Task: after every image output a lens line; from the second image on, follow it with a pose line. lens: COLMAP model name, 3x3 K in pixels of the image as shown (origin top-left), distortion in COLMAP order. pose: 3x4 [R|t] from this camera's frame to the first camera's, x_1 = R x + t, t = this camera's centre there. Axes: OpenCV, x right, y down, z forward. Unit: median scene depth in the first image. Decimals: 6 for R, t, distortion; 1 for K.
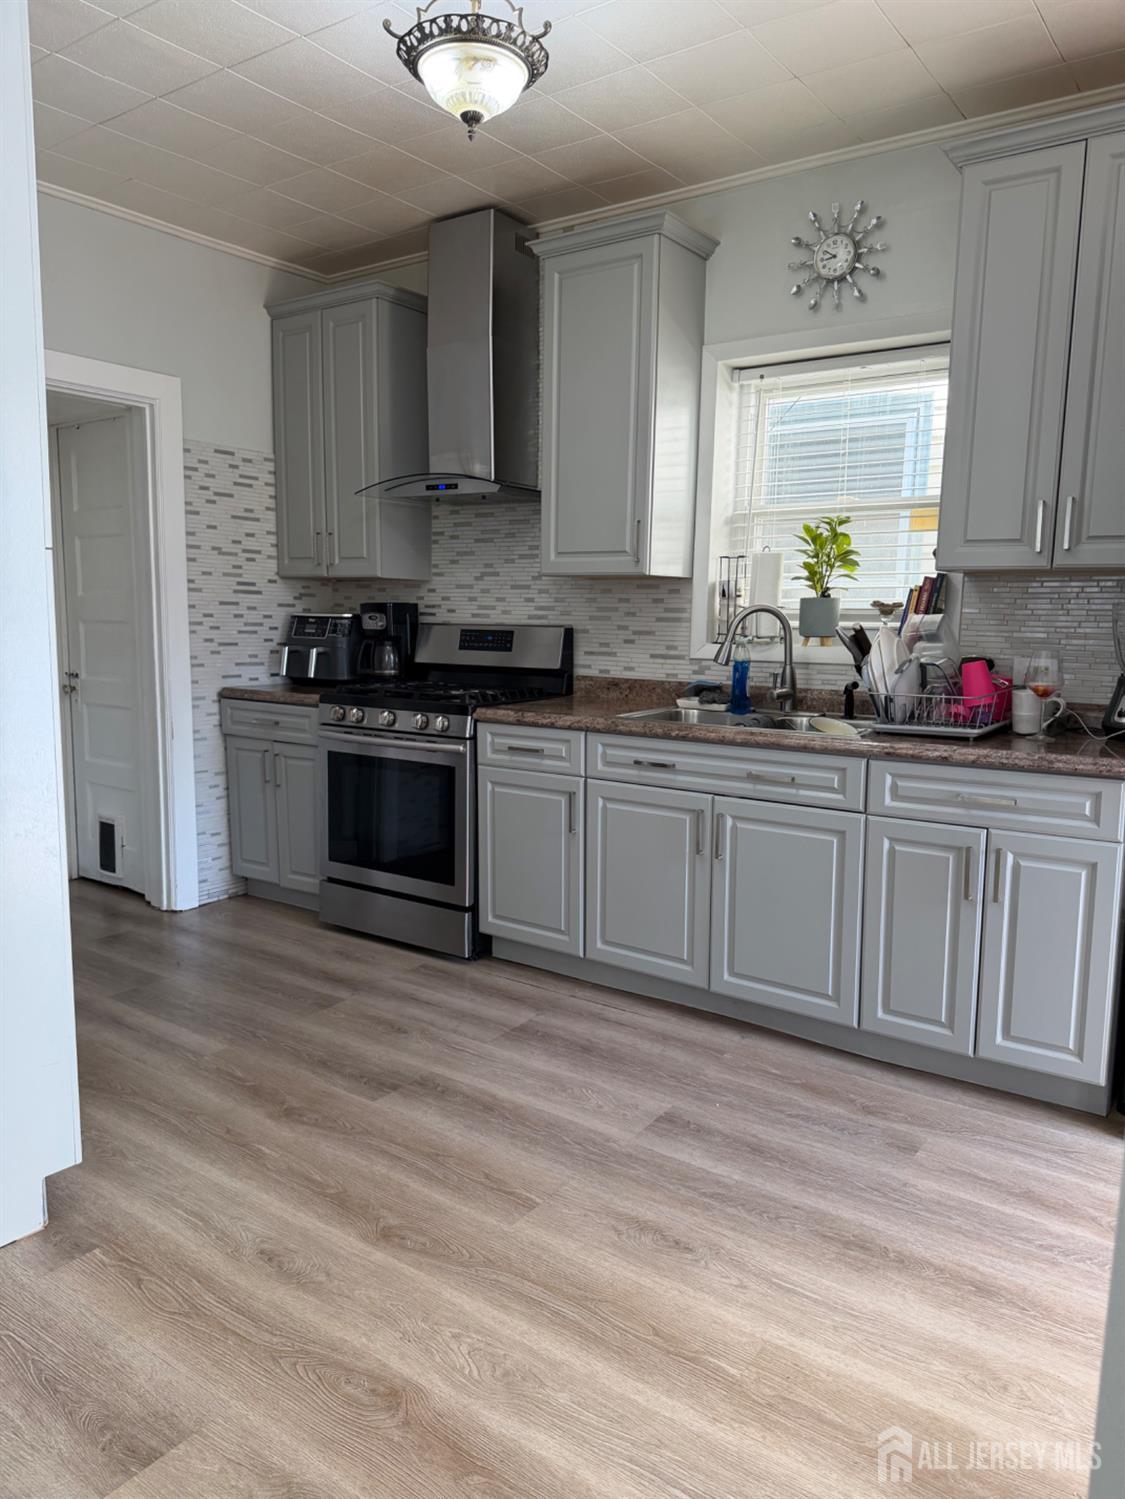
lens RADIAL K [[1059.2, 0, 553.7], [0, 1059.2, 752.2], [0, 0, 1]] dist [0.020384, -0.007316]
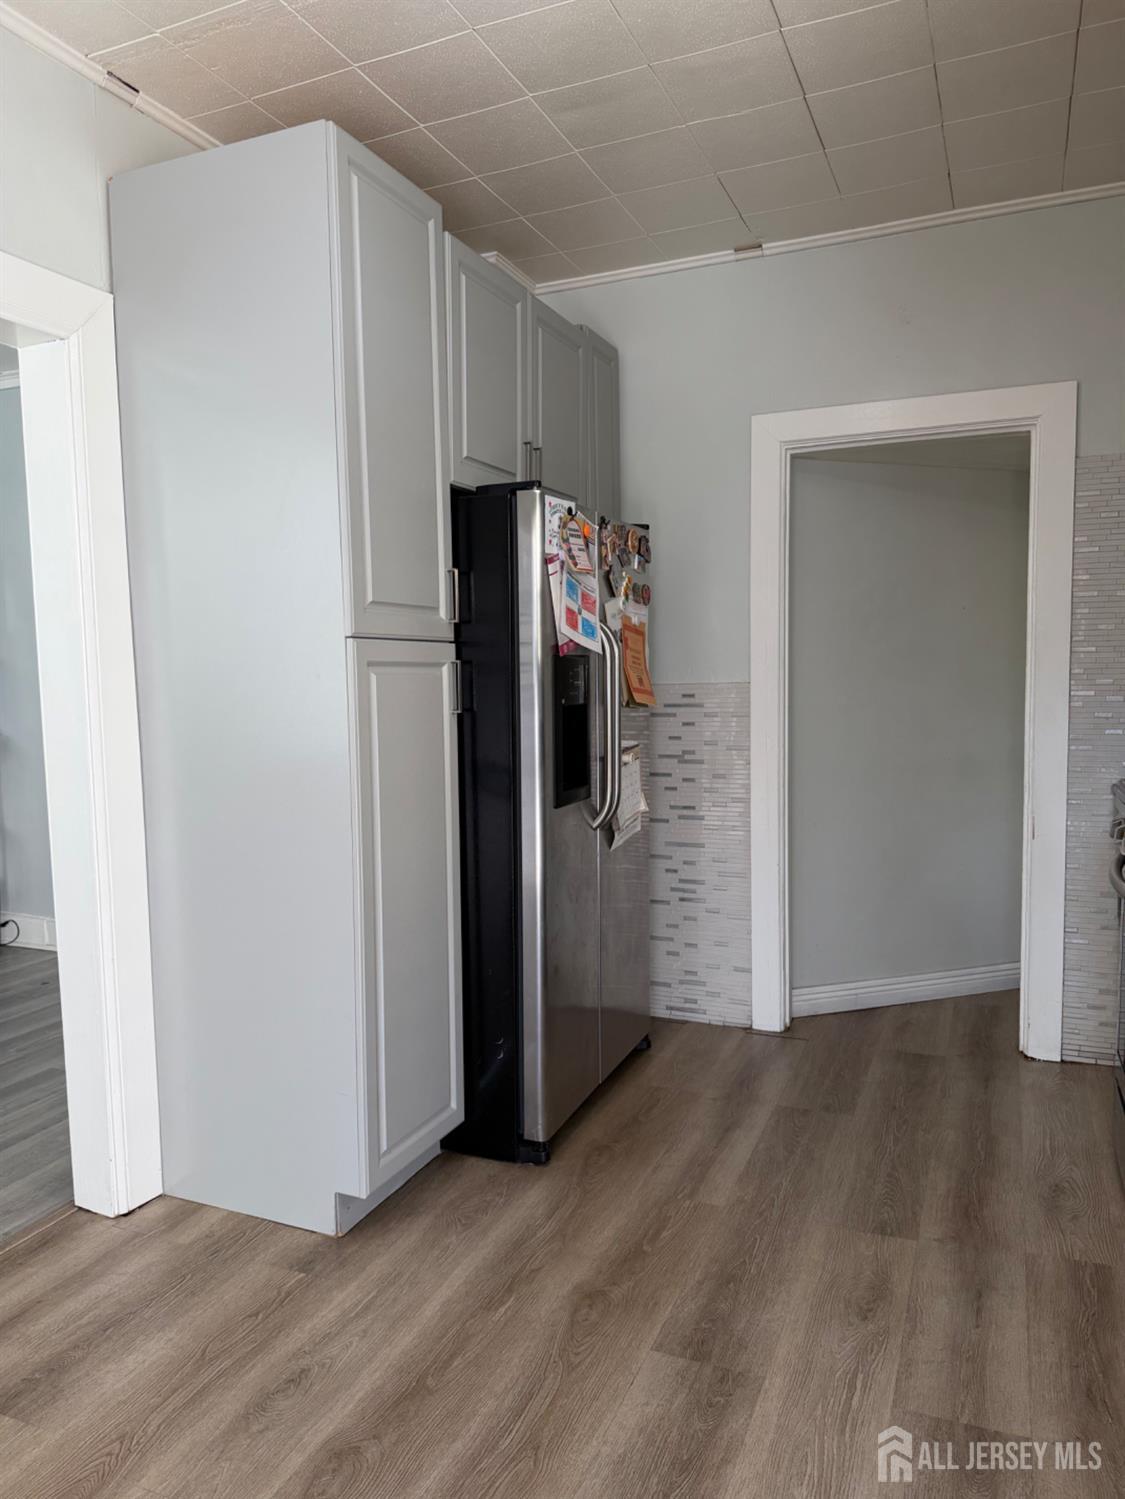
lens RADIAL K [[1059.2, 0, 557.5], [0, 1059.2, 756.5], [0, 0, 1]] dist [0.020384, -0.007316]
pose [[0.226240, 0.061258, -0.972143, 0.523438], [-0.106297, 0.993613, 0.037873, -0.105315], [0.968254, 0.094767, 0.231307, 0.743088]]
